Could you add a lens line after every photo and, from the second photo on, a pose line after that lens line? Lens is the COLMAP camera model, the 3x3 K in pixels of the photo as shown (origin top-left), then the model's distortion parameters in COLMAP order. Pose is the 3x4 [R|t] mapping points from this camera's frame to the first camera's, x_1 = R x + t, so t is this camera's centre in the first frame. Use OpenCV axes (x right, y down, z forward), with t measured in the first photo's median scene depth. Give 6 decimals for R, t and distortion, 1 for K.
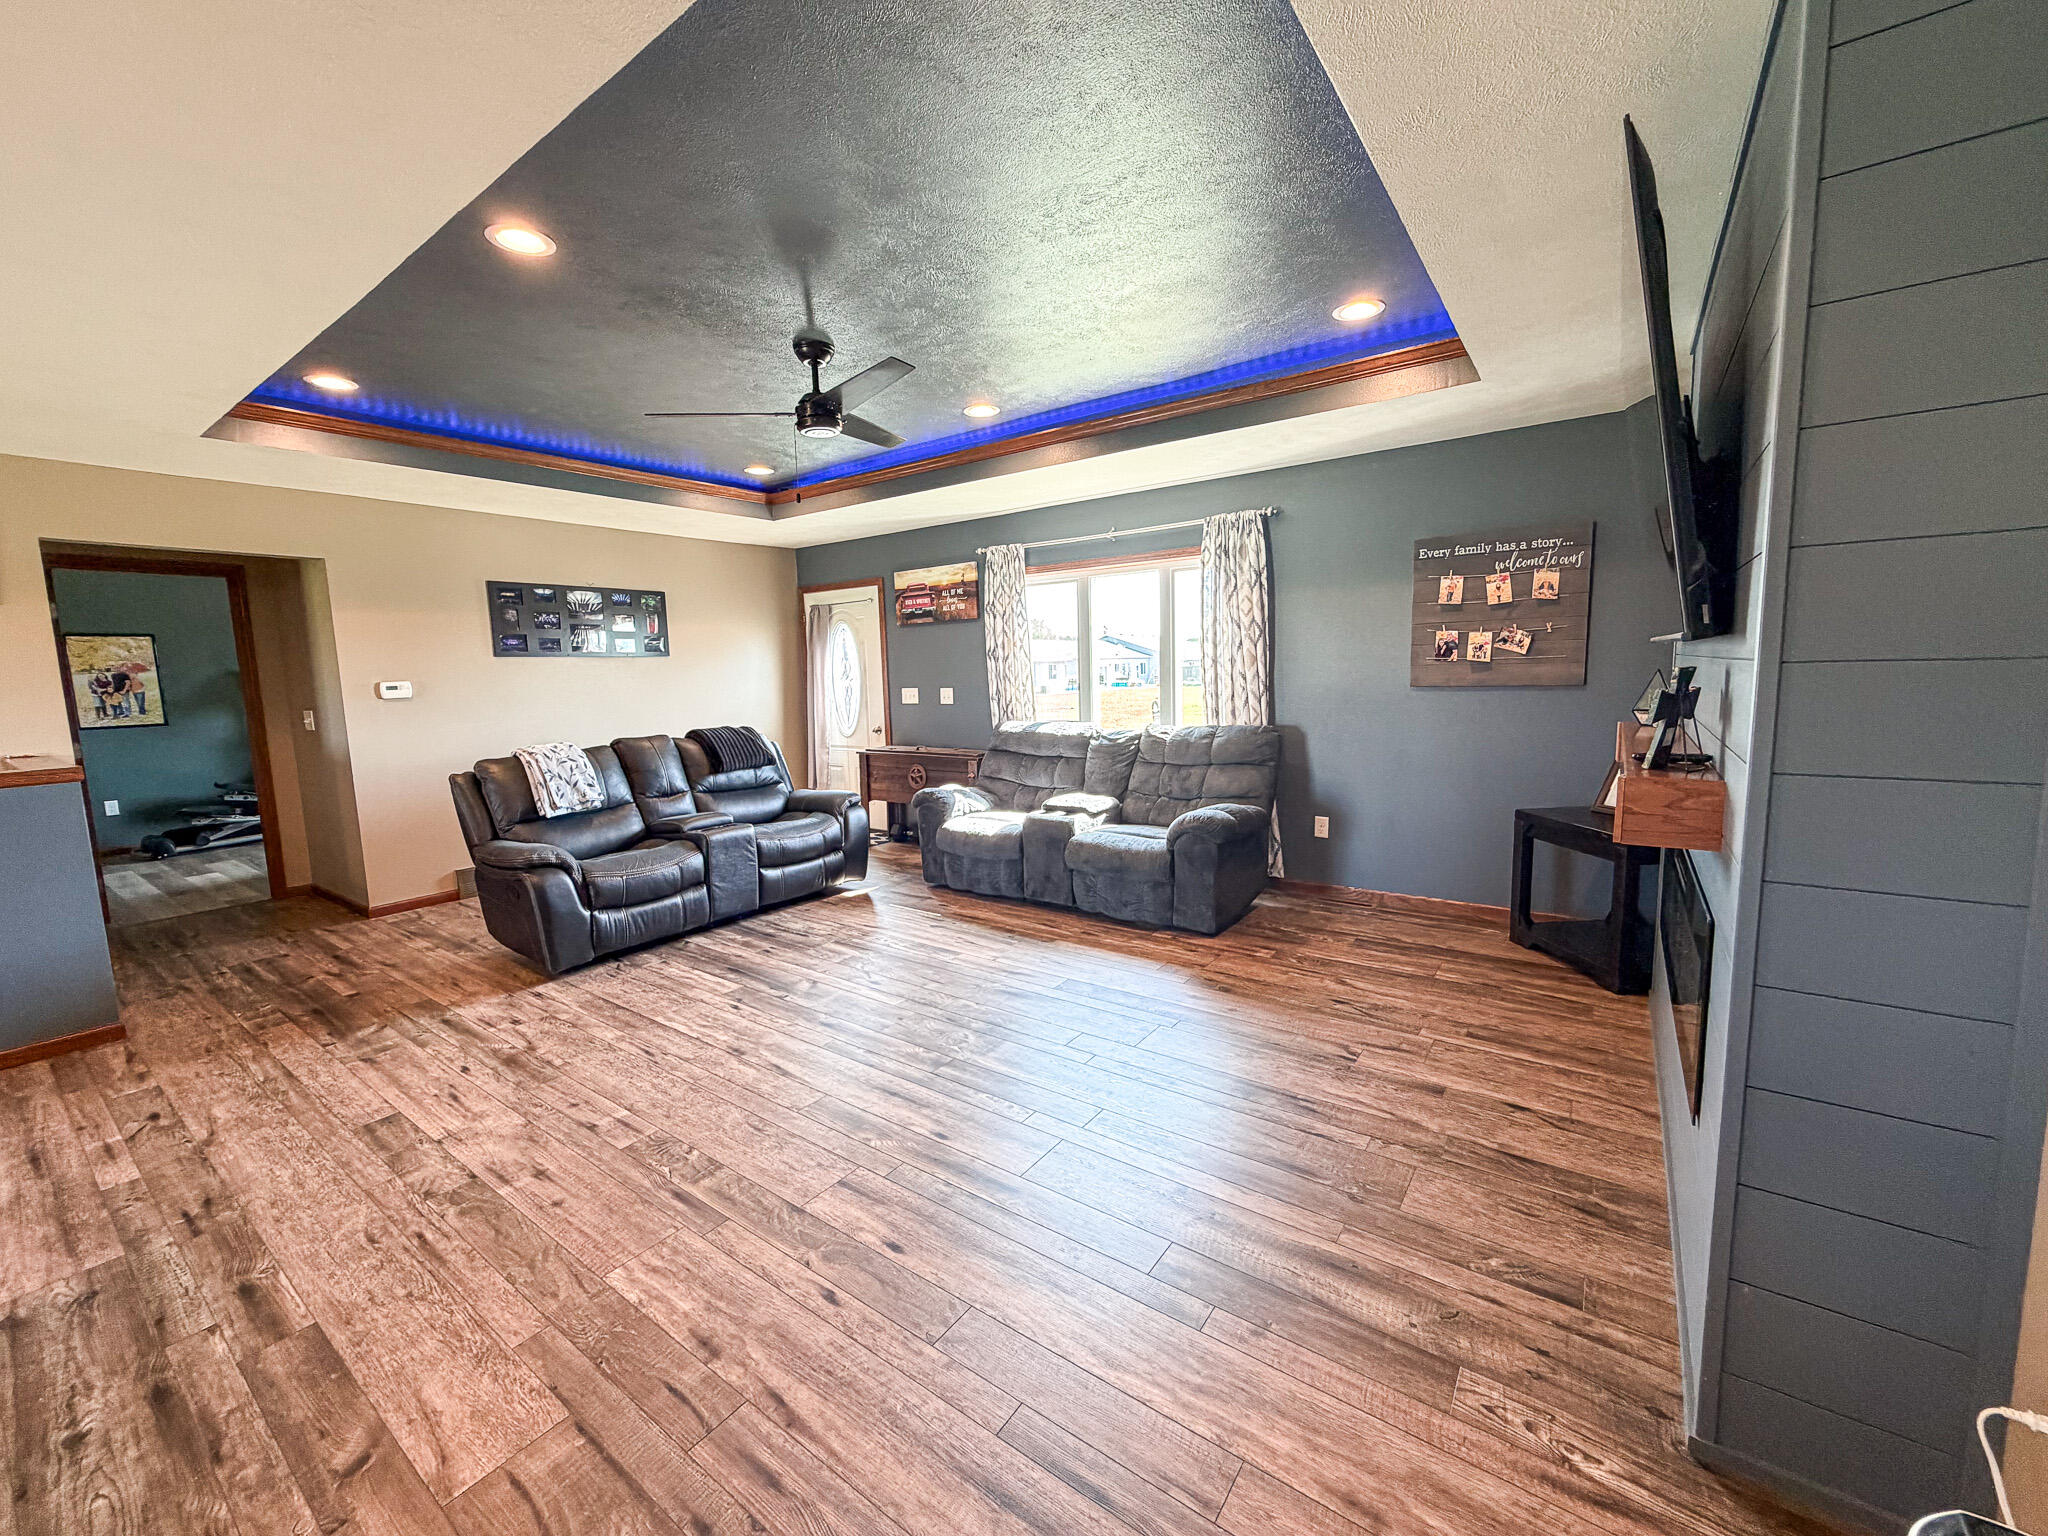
lens RADIAL K [[818.1, 0, 1015.7], [0, 818.1, 763.1], [0, 0, 1]] dist [-0.001855, 0.000184]
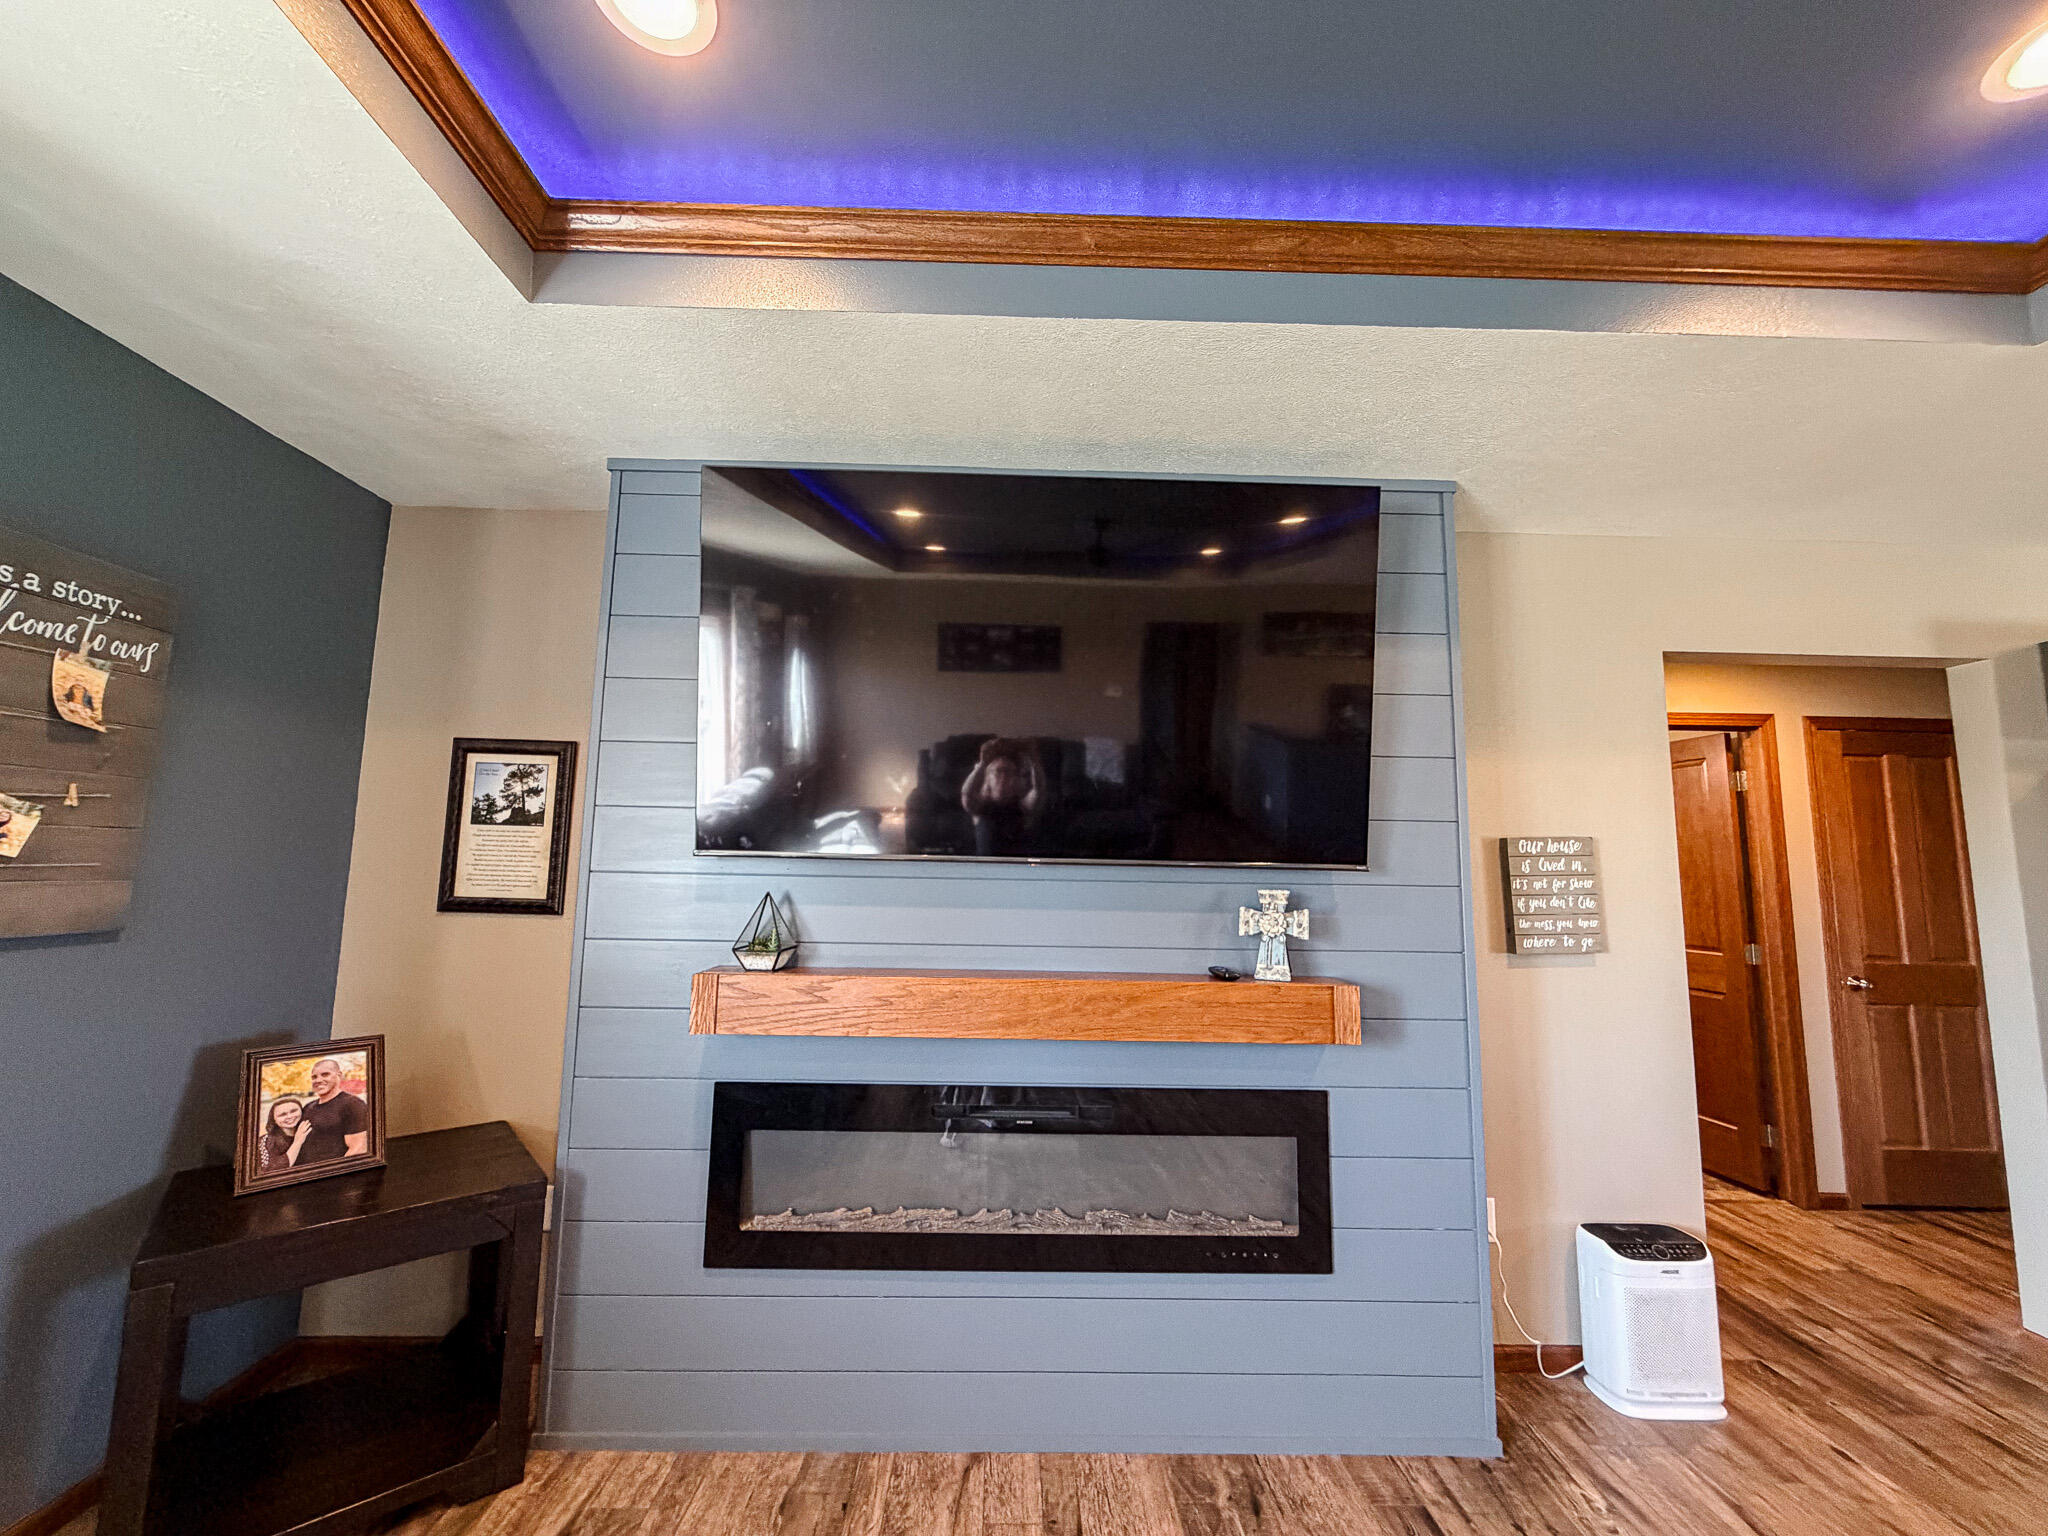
lens RADIAL K [[818.1, 0, 1023.8], [0, 818.1, 765.9], [0, 0, 1]] dist [-0.001855, 0.000184]
pose [[-0.604560, 0.113637, 0.788412, 0.030651], [0.092162, 0.993103, -0.072469, -0.107251], [-0.791210, 0.028849, -0.610864, 0.882717]]
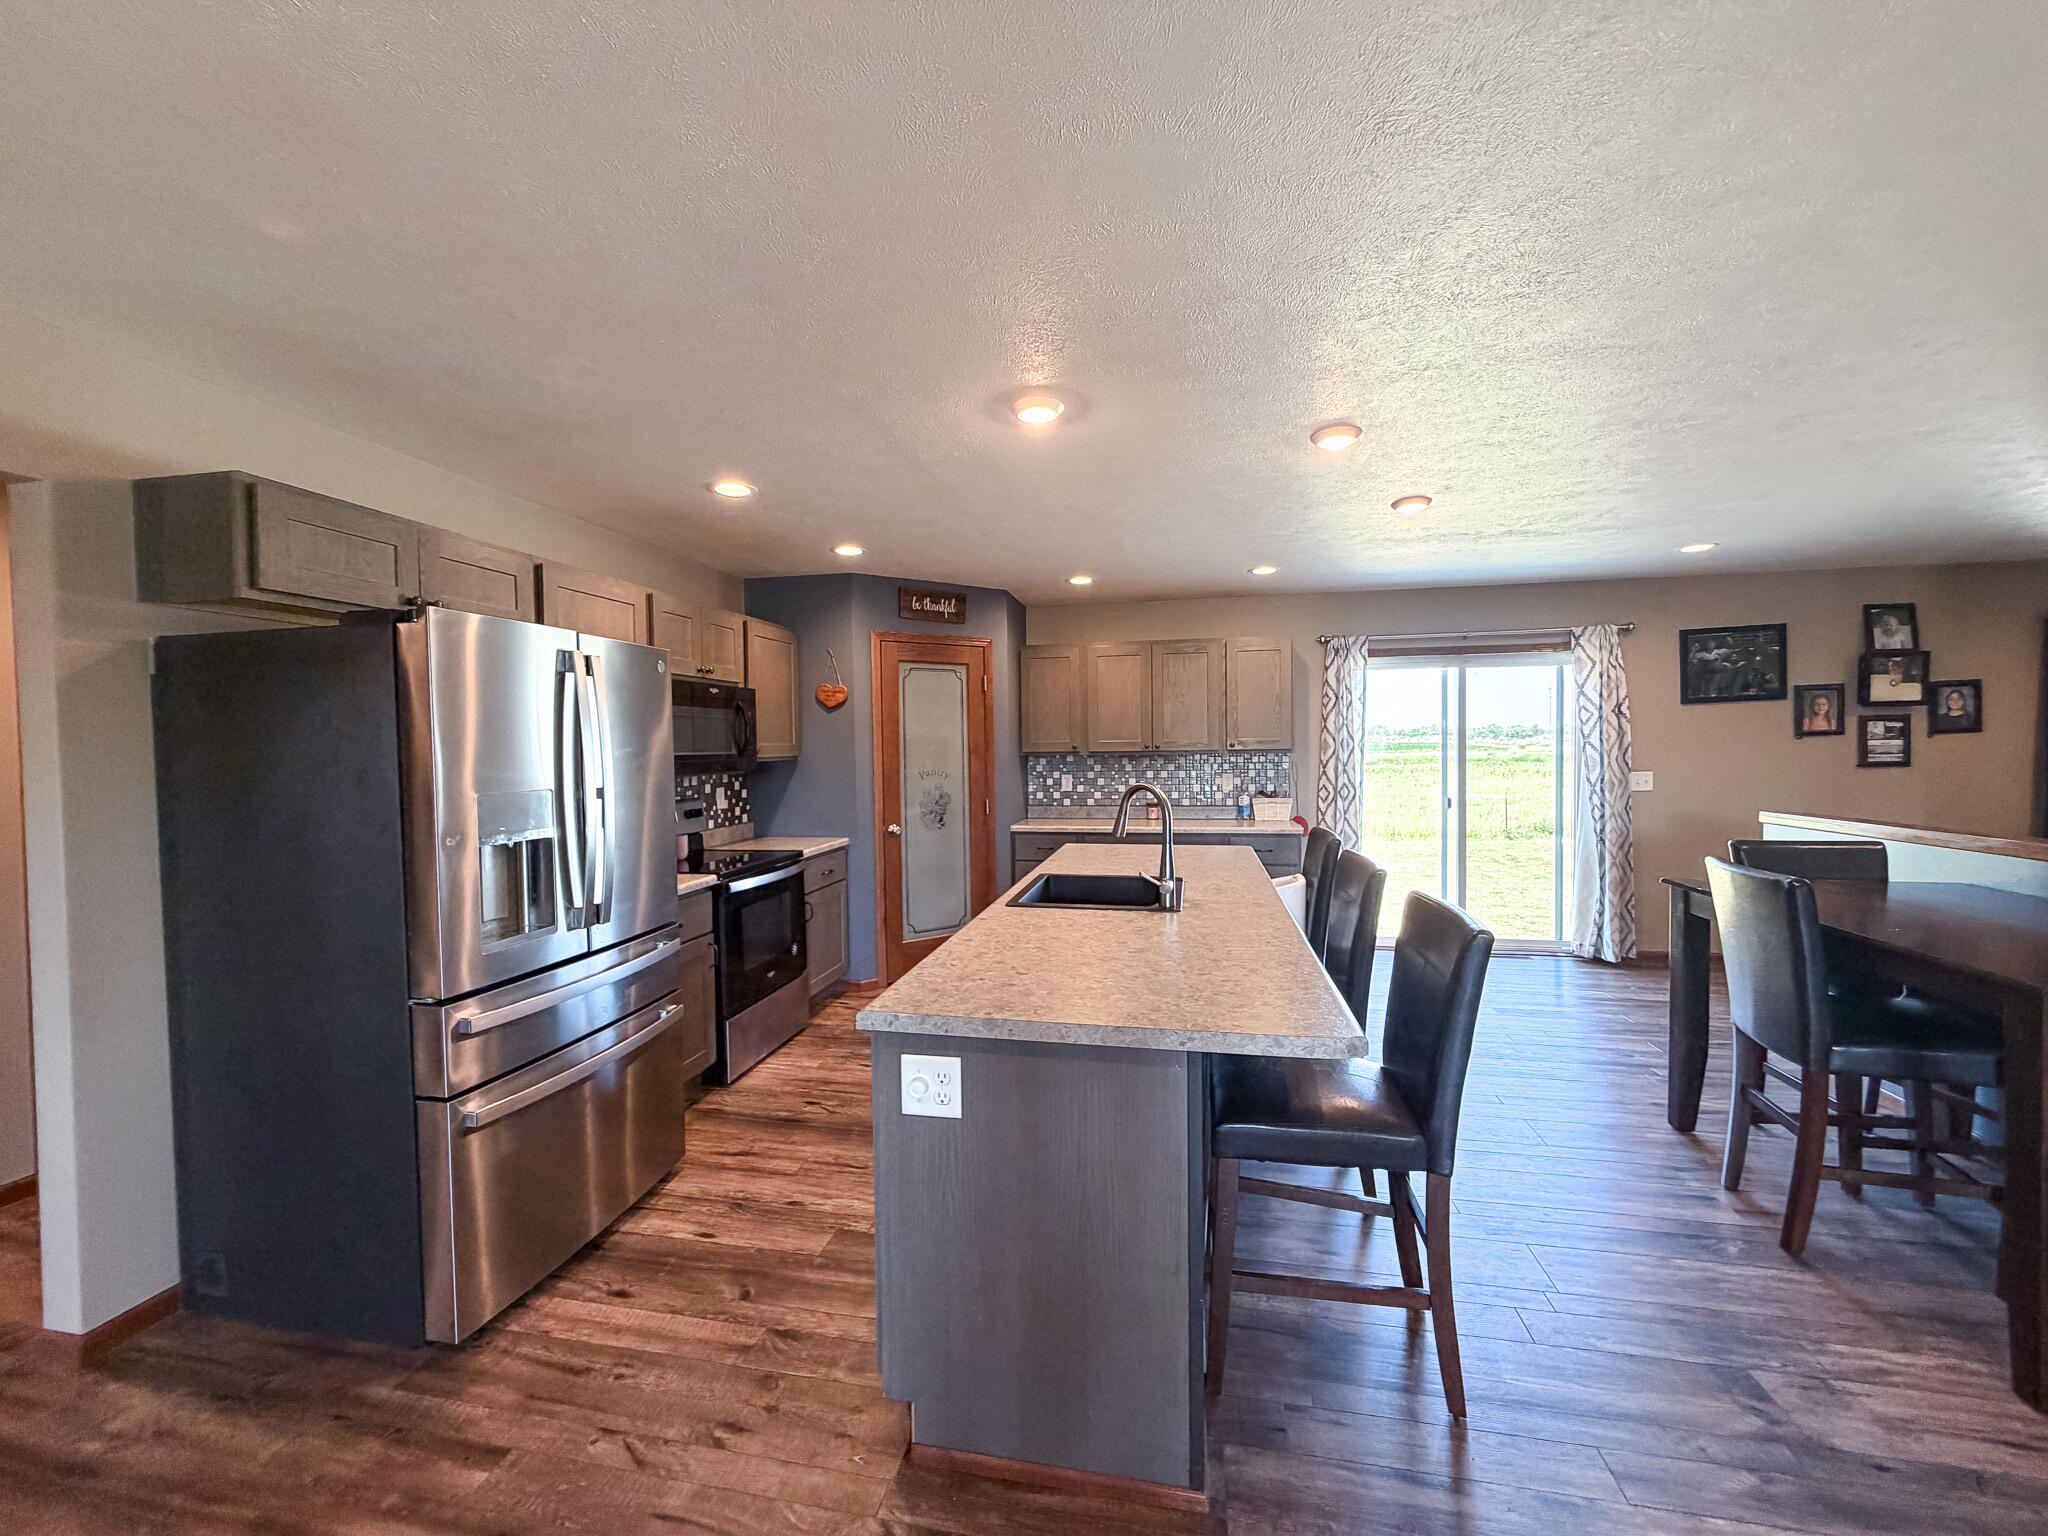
lens RADIAL K [[818.1, 0, 1013.1], [0, 818.1, 766.1], [0, 0, 1]] dist [-0.001855, 0.000184]
pose [[-0.909745, 0.050537, -0.412080, -0.243150], [-0.010268, 0.989521, 0.144022, -0.077368], [0.415041, 0.135255, -0.899693, 0.562971]]
